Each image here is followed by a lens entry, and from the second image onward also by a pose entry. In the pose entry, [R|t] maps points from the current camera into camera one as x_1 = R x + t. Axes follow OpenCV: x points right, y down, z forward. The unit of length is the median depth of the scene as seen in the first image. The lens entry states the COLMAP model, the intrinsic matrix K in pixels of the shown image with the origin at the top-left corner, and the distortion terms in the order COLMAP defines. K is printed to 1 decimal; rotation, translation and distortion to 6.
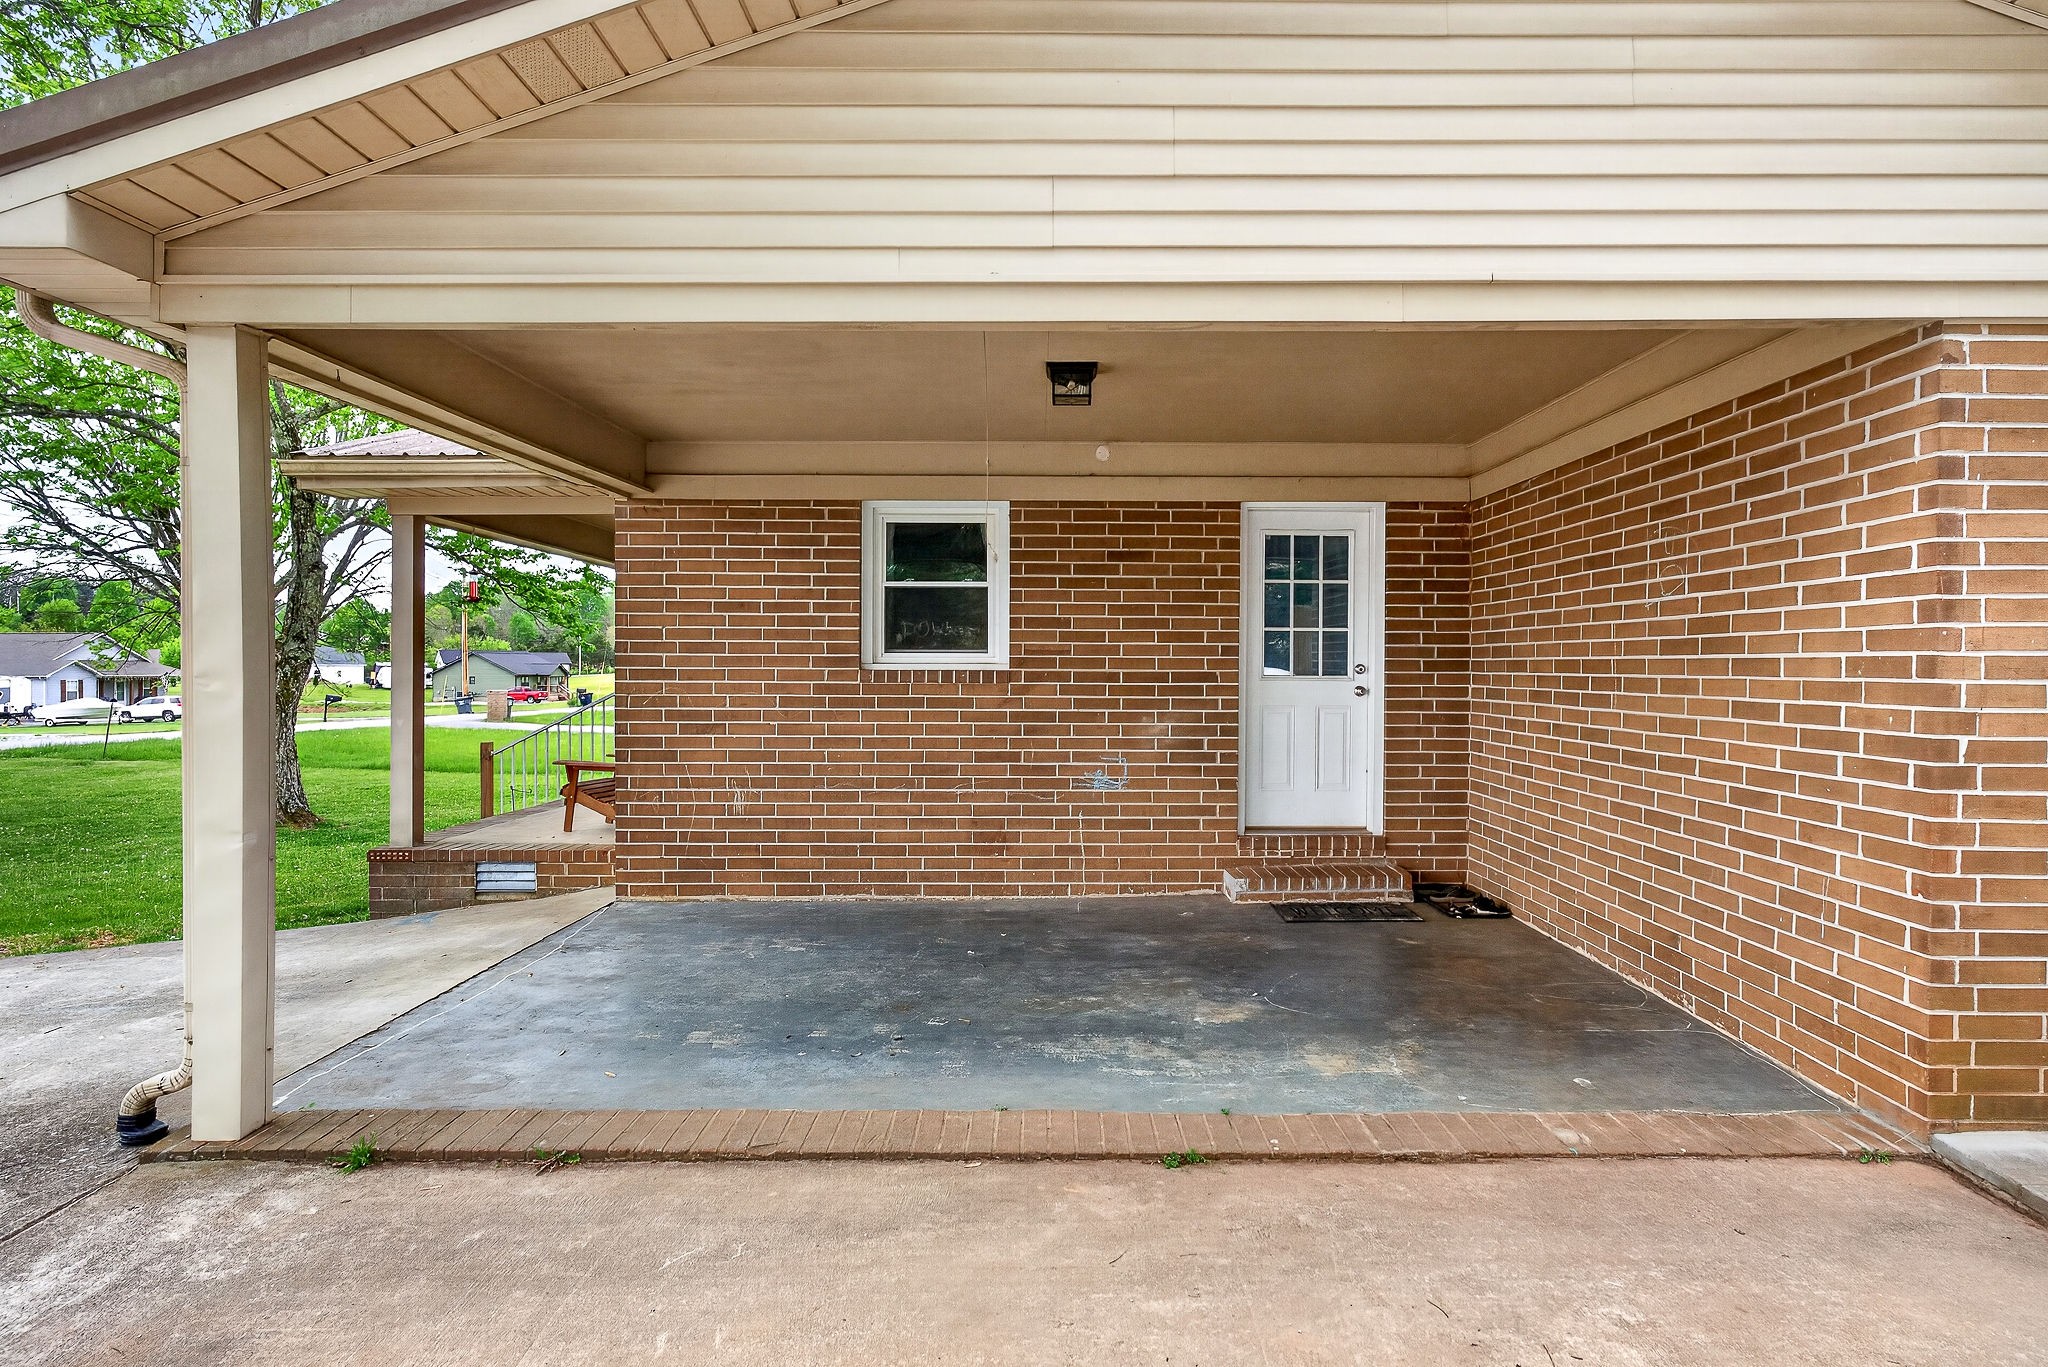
lens RADIAL K [[1143.1, 0, 1035.0], [0, 1143.1, 683.7], [0, 0, 1]] dist [0.001766, -0.000171]
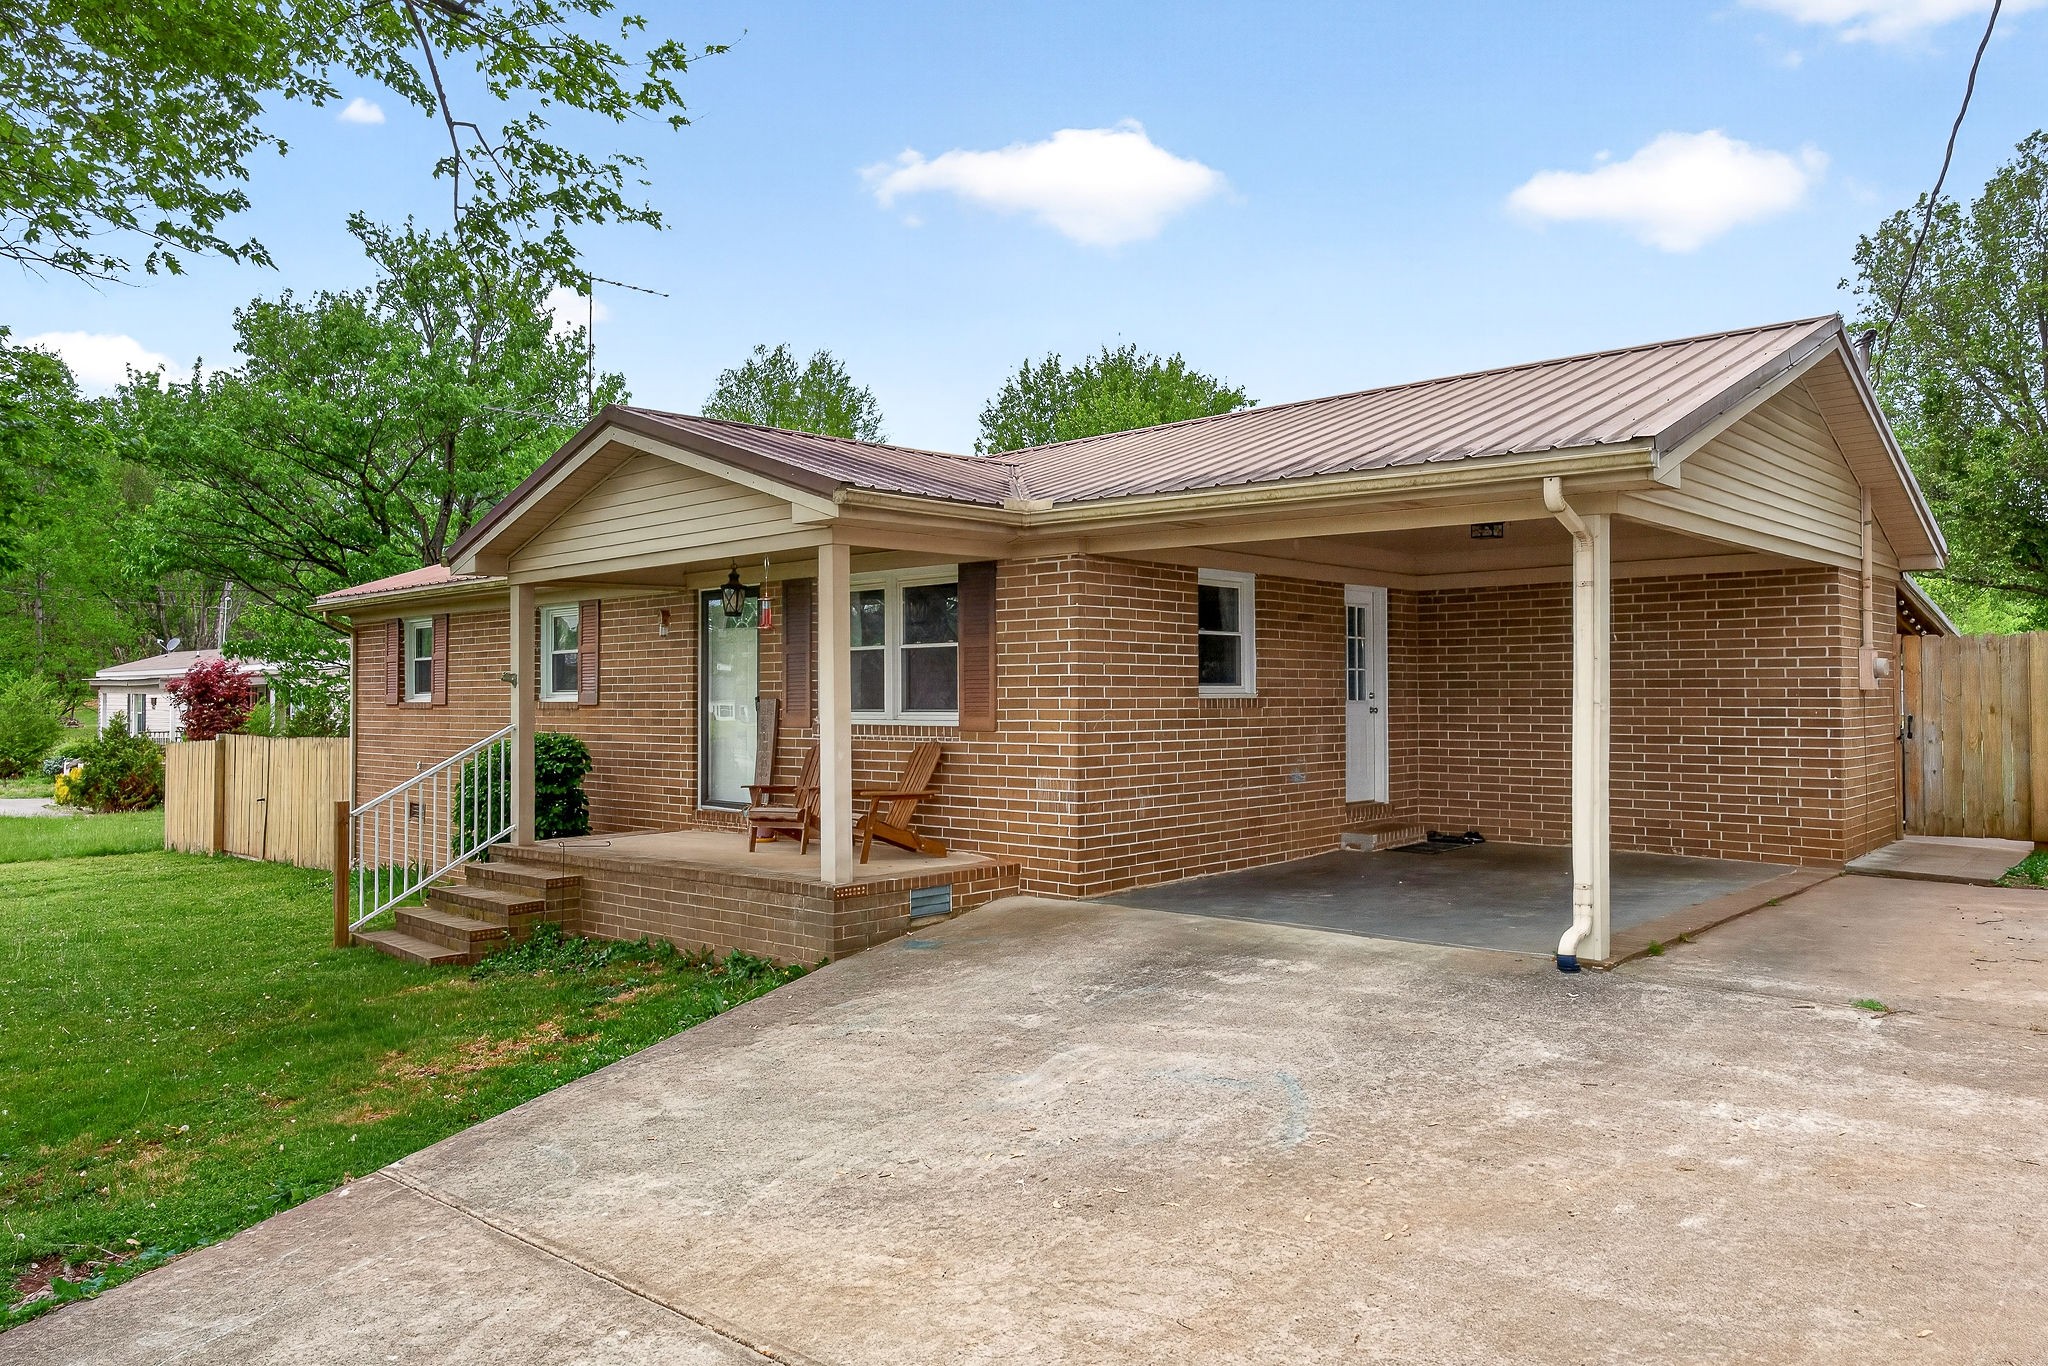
lens RADIAL K [[1418.6, 0, 1022.8], [0, 1418.6, 682.3], [0, 0, 1]] dist [0.007112, 0.001212]
pose [[0.675494, 0.000832, 0.737365, -1.444418], [0.017039, 0.999715, -0.016737, -0.007359], [-0.737169, 0.023870, 0.675287, 0.066517]]
